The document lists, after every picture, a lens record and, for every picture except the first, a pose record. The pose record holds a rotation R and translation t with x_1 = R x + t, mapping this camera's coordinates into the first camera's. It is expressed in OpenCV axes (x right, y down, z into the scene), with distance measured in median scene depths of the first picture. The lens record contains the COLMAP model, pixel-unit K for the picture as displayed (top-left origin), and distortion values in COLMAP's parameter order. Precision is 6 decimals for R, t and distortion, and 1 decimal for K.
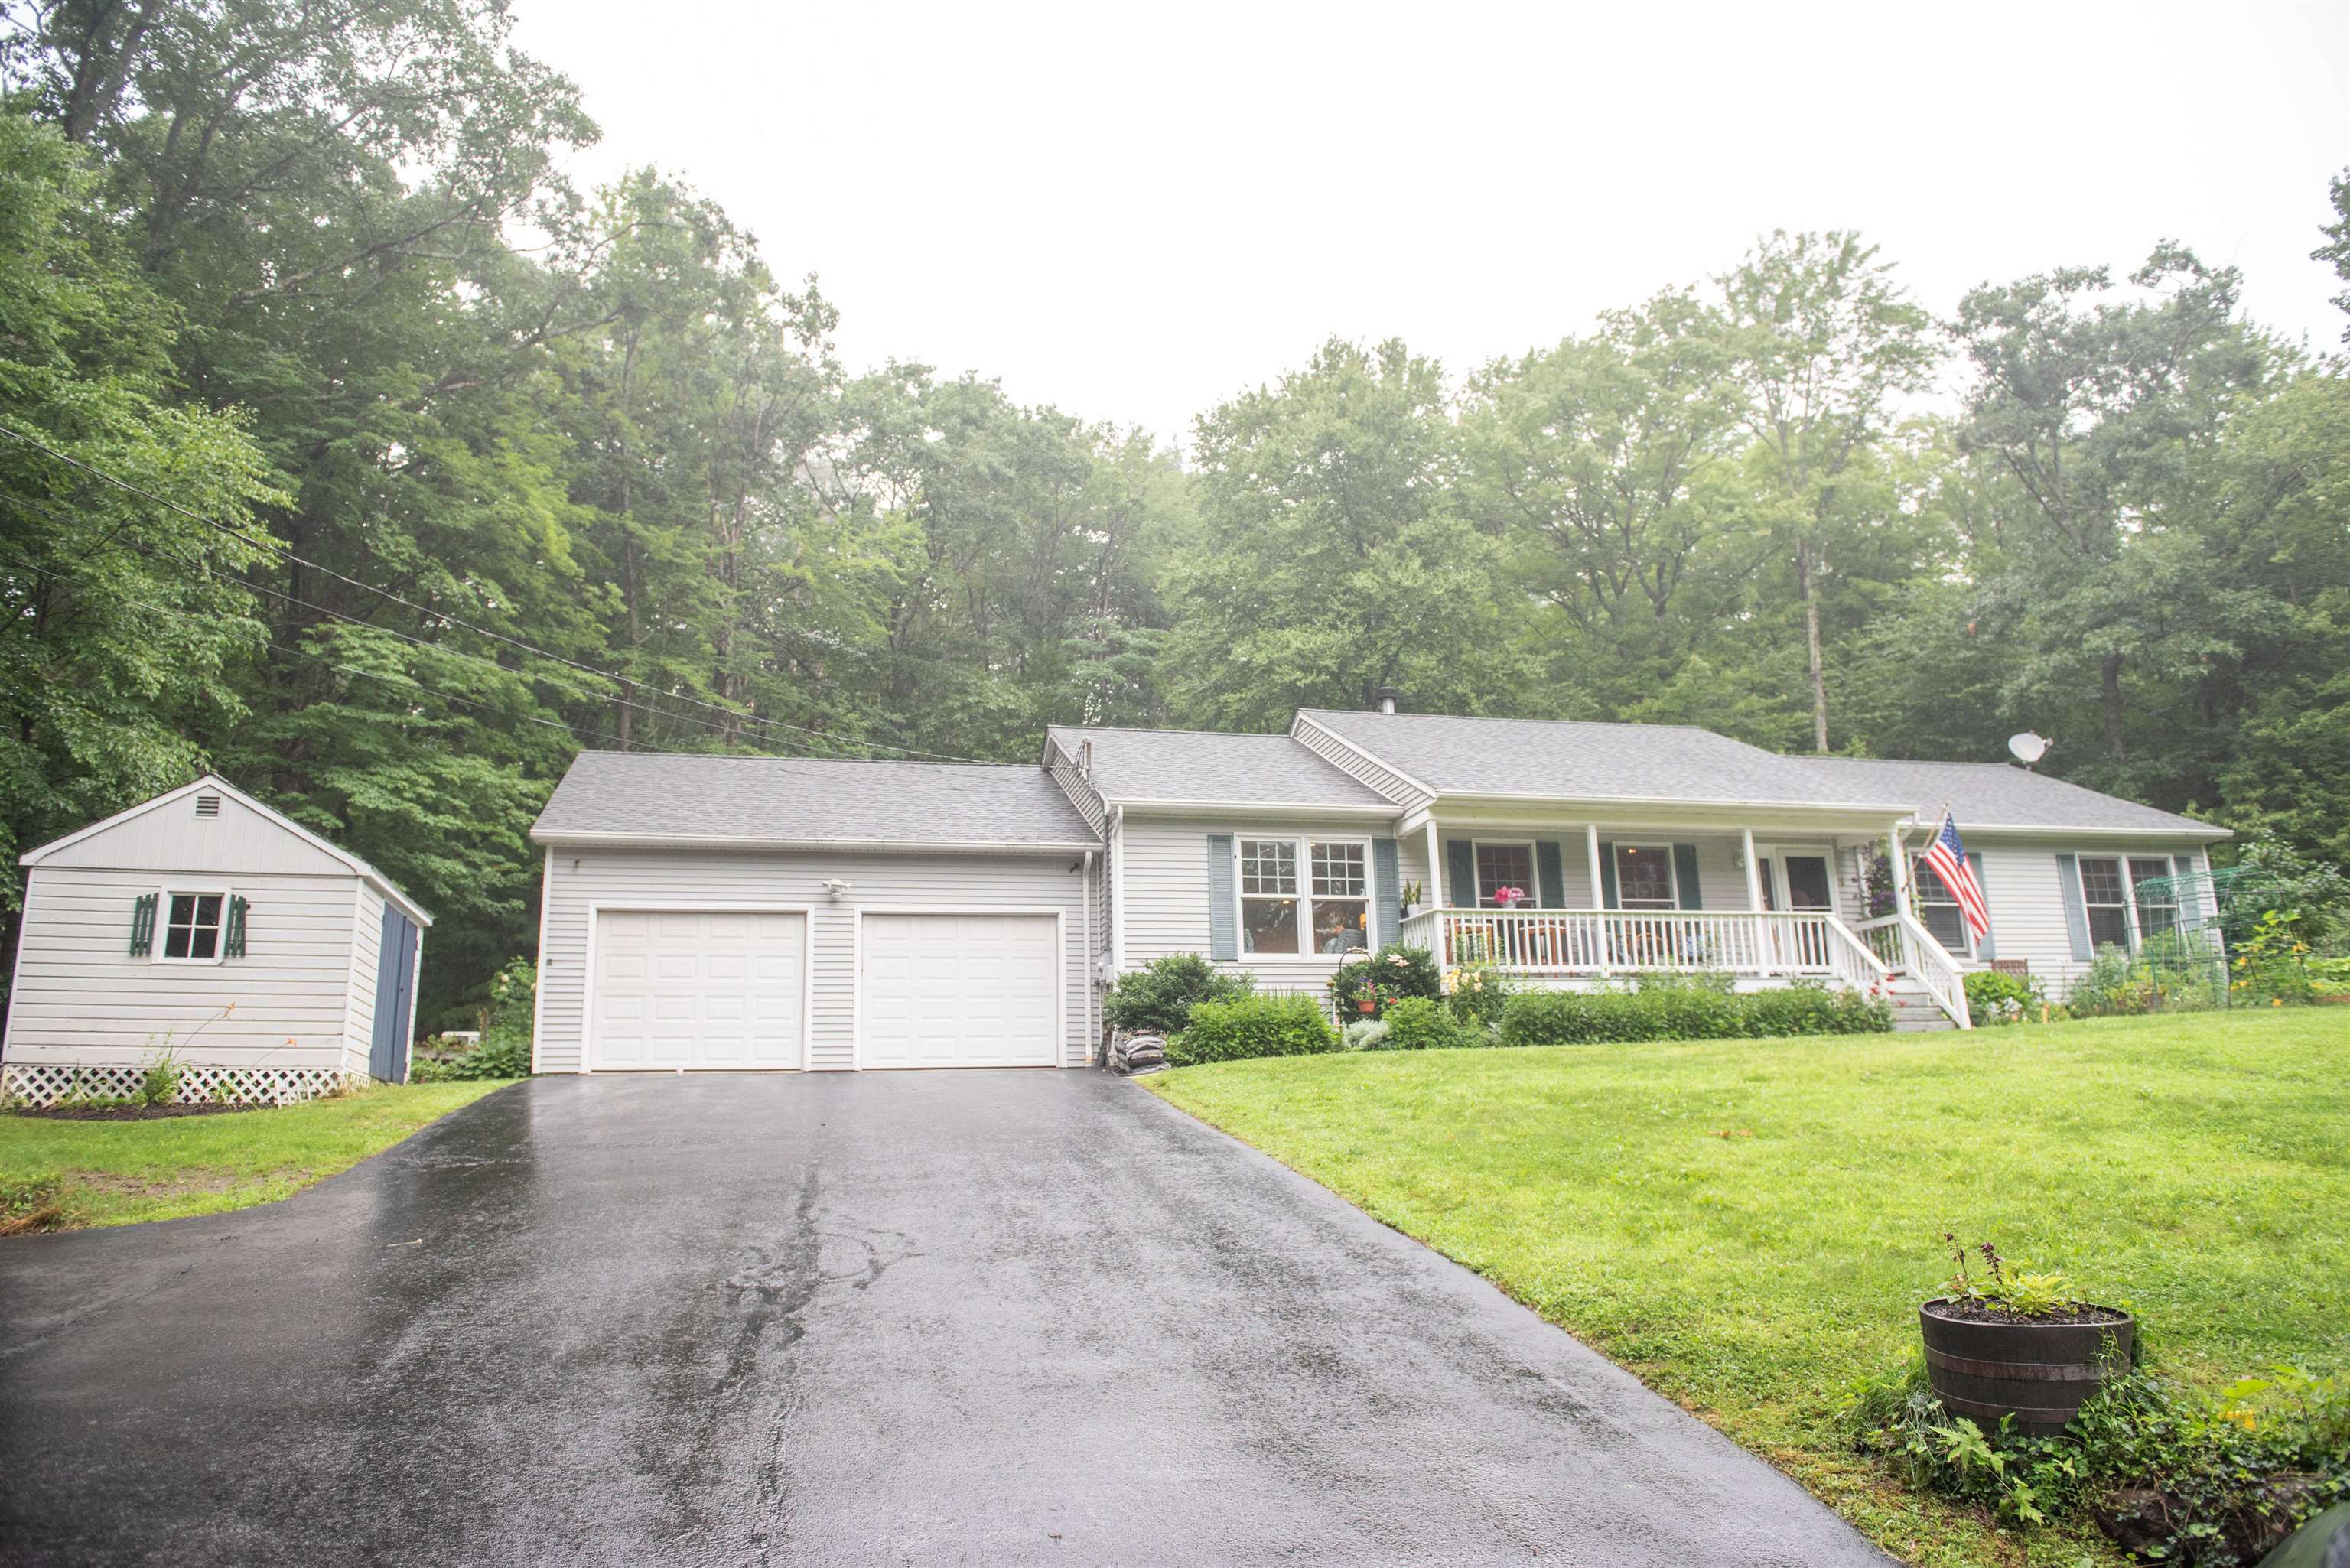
lens RADIAL K [[1601.7, 0, 1175.0], [0, 1601.7, 784.0], [0, 0, 1]] dist [-0.064137, 0.003971]
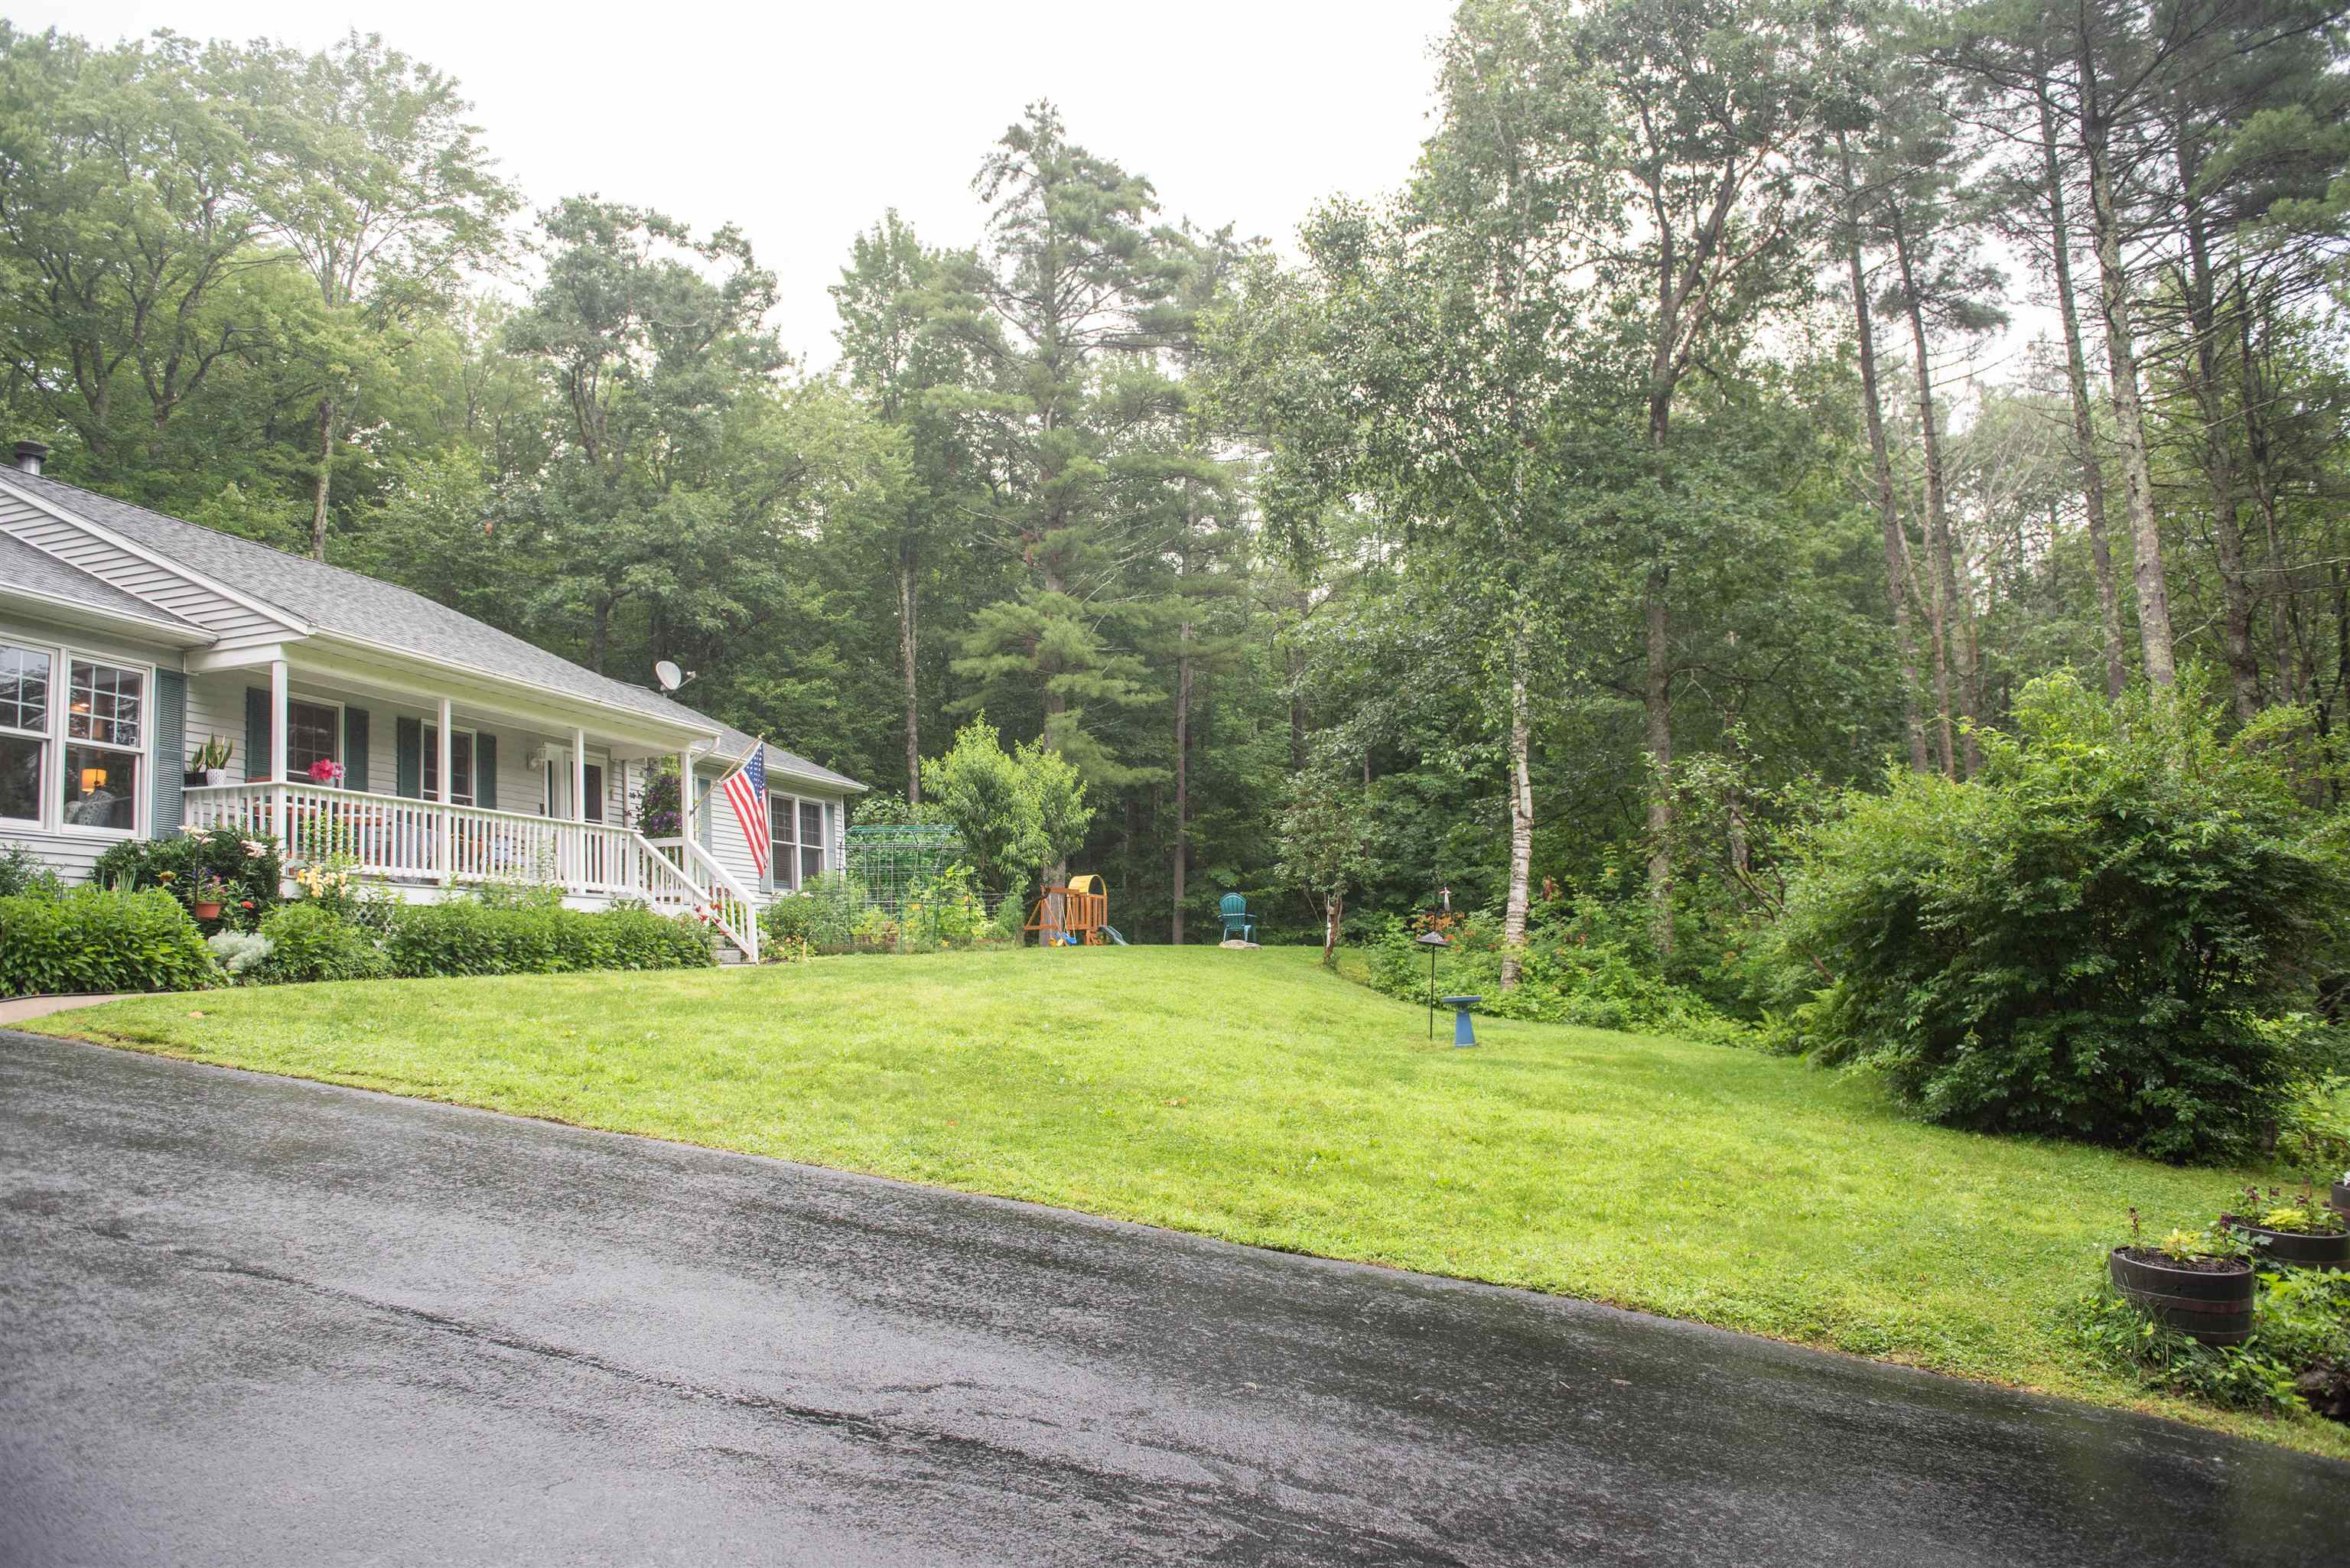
lens RADIAL K [[1601.7, 0, 1175.0], [0, 1601.7, 784.0], [0, 0, 1]] dist [-0.064137, 0.003971]
pose [[0.471766, 0.110548, 0.874766, -0.235049], [-0.173029, 0.984426, -0.031090, 0.025453], [-0.864580, -0.136693, 0.483547, 0.244045]]
